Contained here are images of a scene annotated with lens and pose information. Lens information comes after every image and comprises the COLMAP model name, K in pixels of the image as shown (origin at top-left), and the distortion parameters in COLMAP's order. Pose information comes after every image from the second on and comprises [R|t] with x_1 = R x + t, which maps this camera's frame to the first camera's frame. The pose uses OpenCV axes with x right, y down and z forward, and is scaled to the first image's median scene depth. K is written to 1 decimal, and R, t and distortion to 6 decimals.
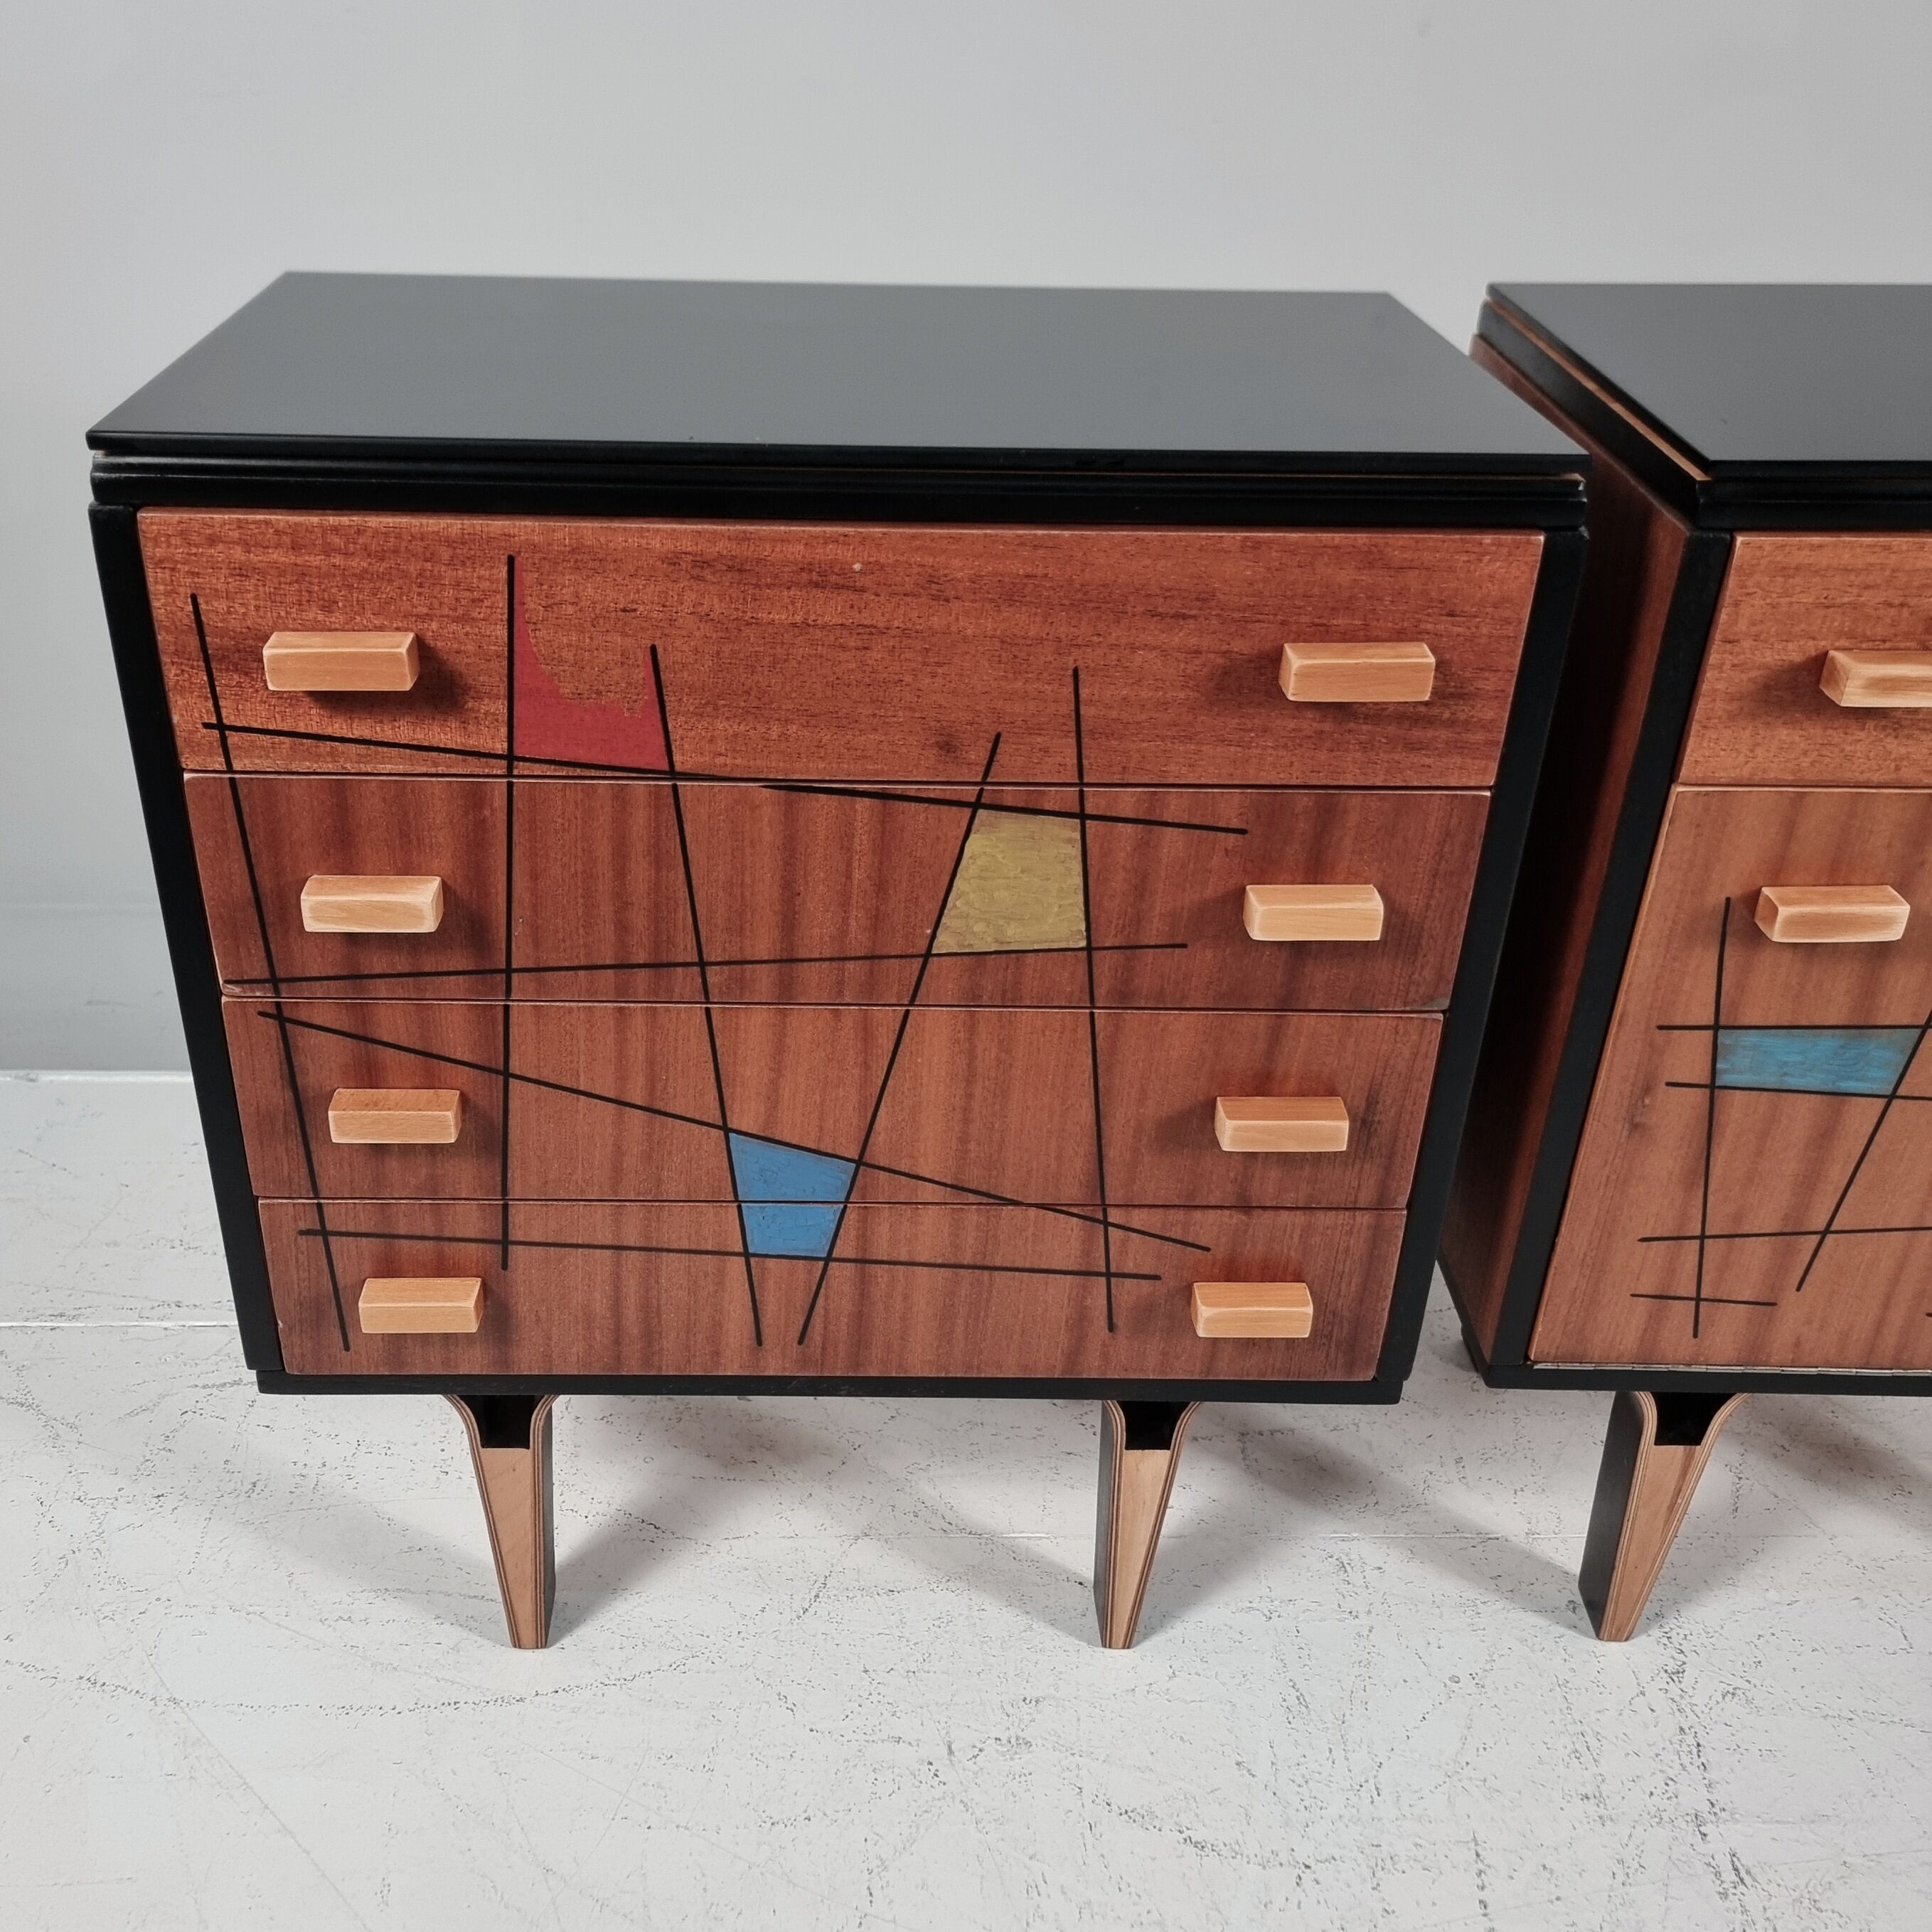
lens RADIAL K [[1970.6, 0, 879.3], [0, 1970.6, 1043.9], [0, 0, 1]] dist [0.062335, 0.000000]
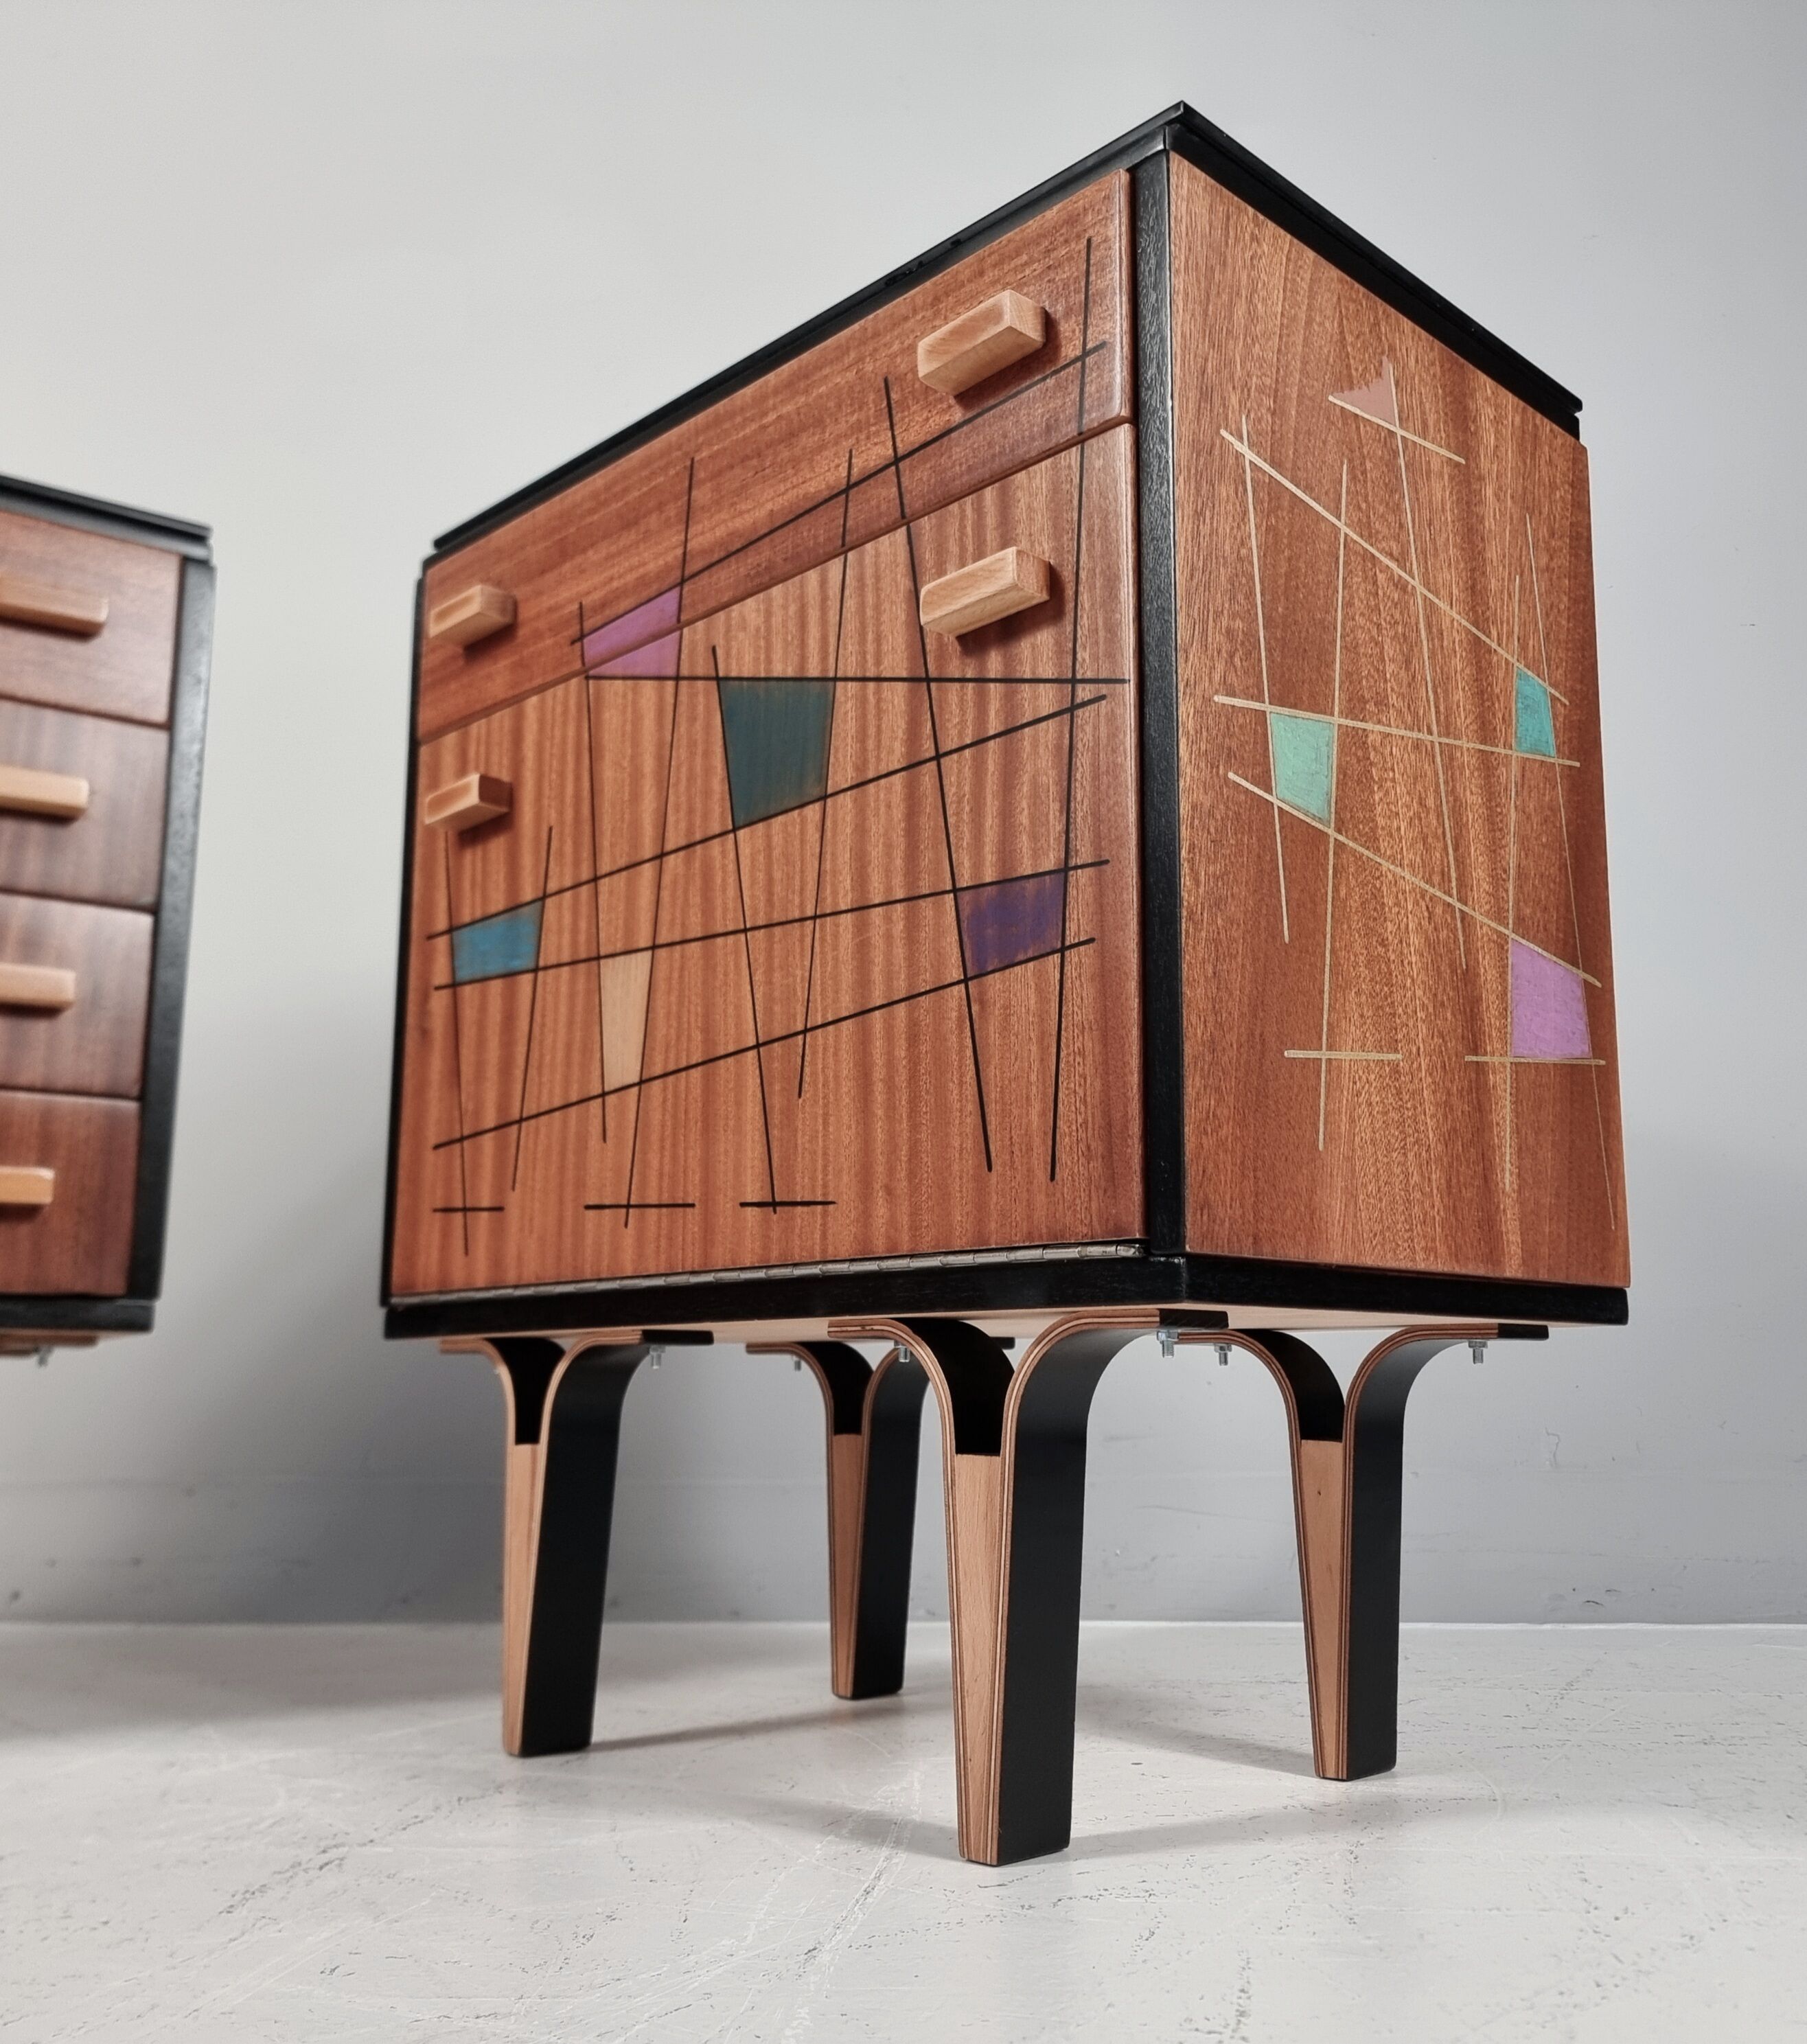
lens RADIAL K [[2051.3, 0, 909.6], [0, 2051.3, 1032.6], [0, 0, 1]] dist [0.082925, 0.000000]
pose [[0.682749, -0.142160, -0.716690, 1.552519], [-0.386022, 0.762634, -0.519014, 0.605440], [0.620355, 0.631015, 0.465811, 0.637537]]
